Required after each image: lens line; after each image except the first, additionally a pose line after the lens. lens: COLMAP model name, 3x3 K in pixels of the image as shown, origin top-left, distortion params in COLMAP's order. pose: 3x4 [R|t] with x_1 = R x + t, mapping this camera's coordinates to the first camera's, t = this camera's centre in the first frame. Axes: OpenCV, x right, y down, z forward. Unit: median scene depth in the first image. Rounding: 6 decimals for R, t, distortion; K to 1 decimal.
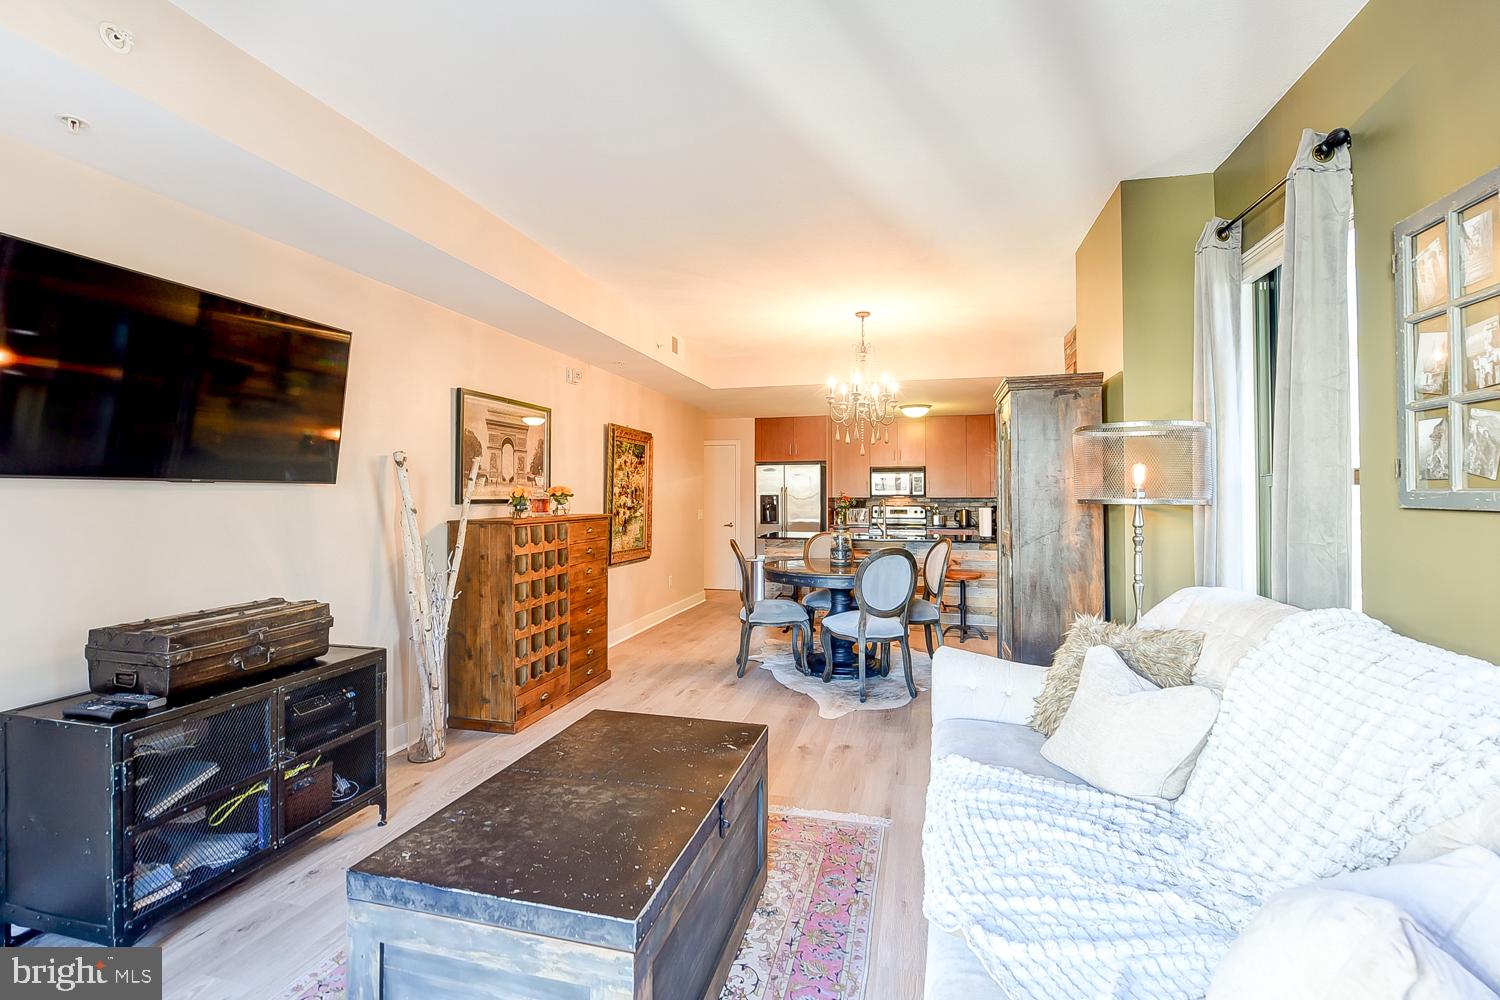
lens RADIAL K [[670.2, 0, 762.9], [0, 670.2, 484.4], [0, 0, 1]] dist [-0.004291, -0.003193]
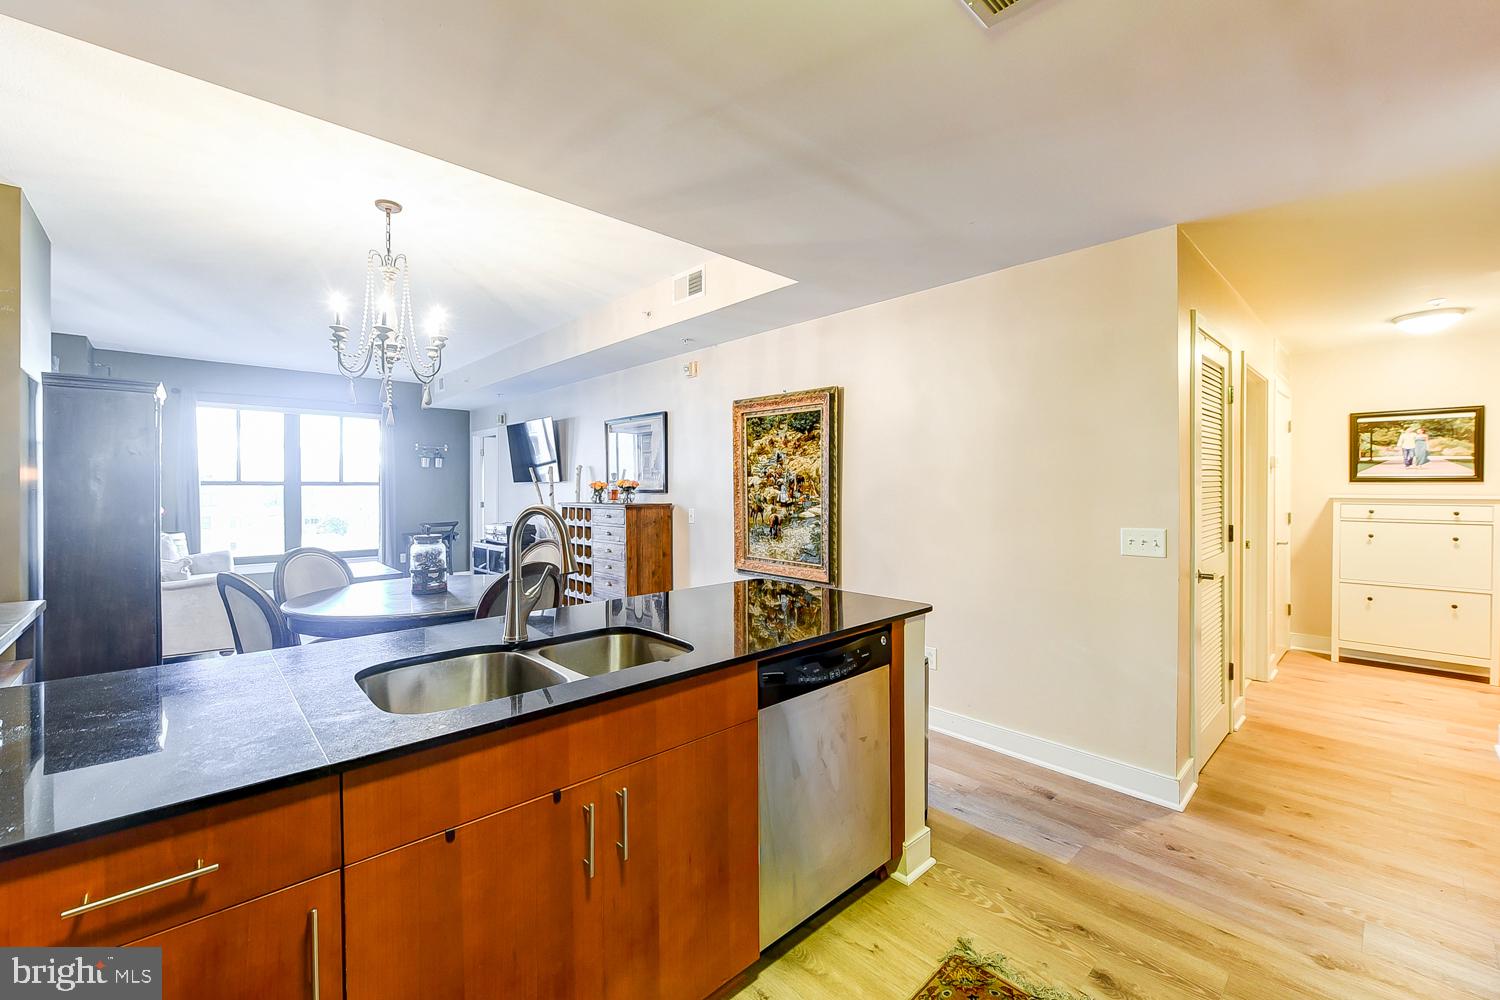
lens RADIAL K [[611.6, 0, 752.9], [0, 611.6, 487.6], [0, 0, 1]] dist [-0.002404, -0.002014]
pose [[-0.553563, 0.003709, -0.832799, 0.364599], [0.016987, 0.999832, -0.006838, 0.021061], [0.832634, -0.017932, -0.553533, 1.316910]]
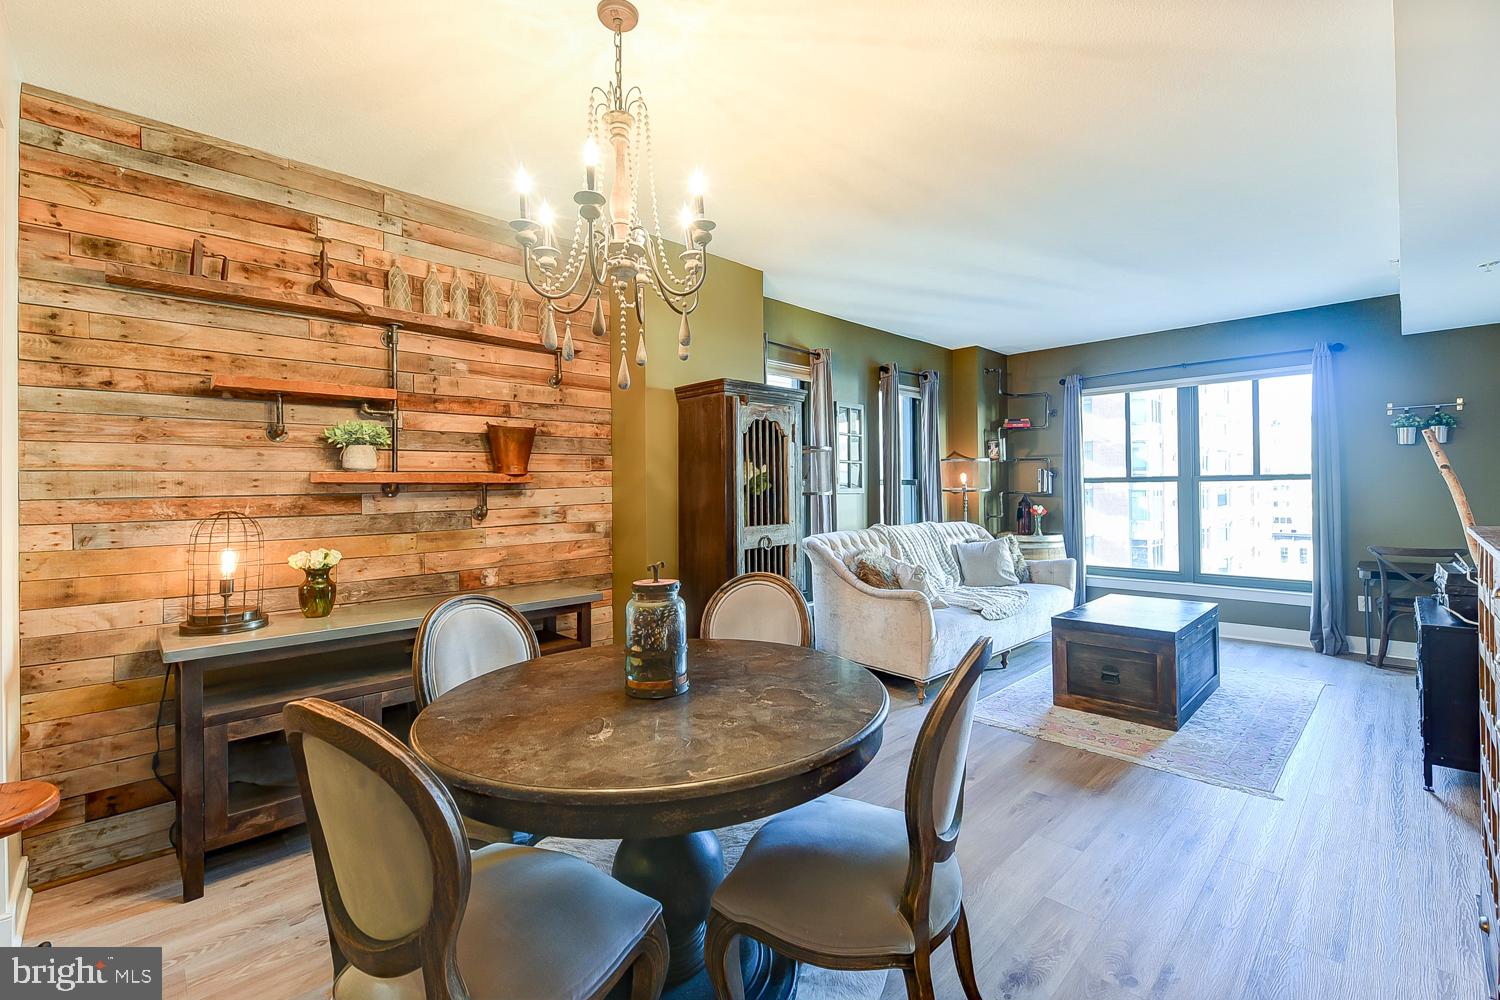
lens RADIAL K [[642.3, 0, 778.4], [0, 642.3, 485.7], [0, 0, 1]] dist [-0.001116, -0.001121]
pose [[-0.857923, 0.016827, 0.513503, -0.090794], [0.005911, 0.999721, -0.022884, 0.017765], [-0.513745, -0.016597, -0.857783, 1.029444]]
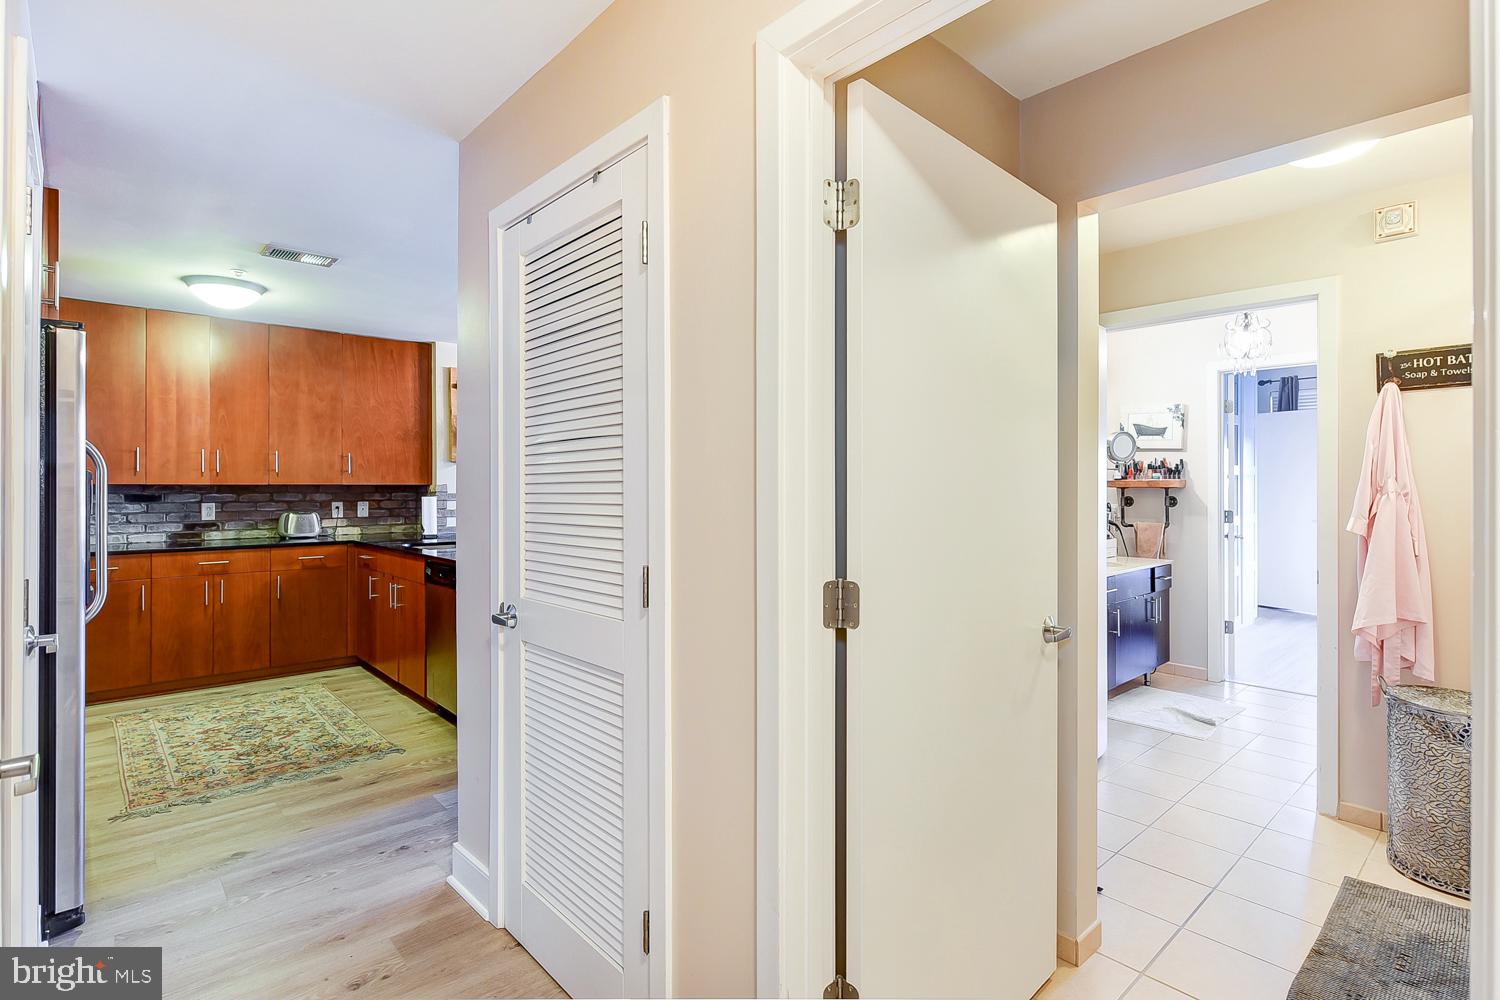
lens RADIAL K [[726.6, 0, 753.6], [0, 726.6, 482.6], [0, 0, 1]] dist [-0.001396, 0.000303]
pose [[-0.828635, 0.003507, 0.559779, -0.448221], [-0.007247, 0.999829, -0.016992, 0.032372], [-0.559743, -0.018137, -0.828468, 1.548813]]
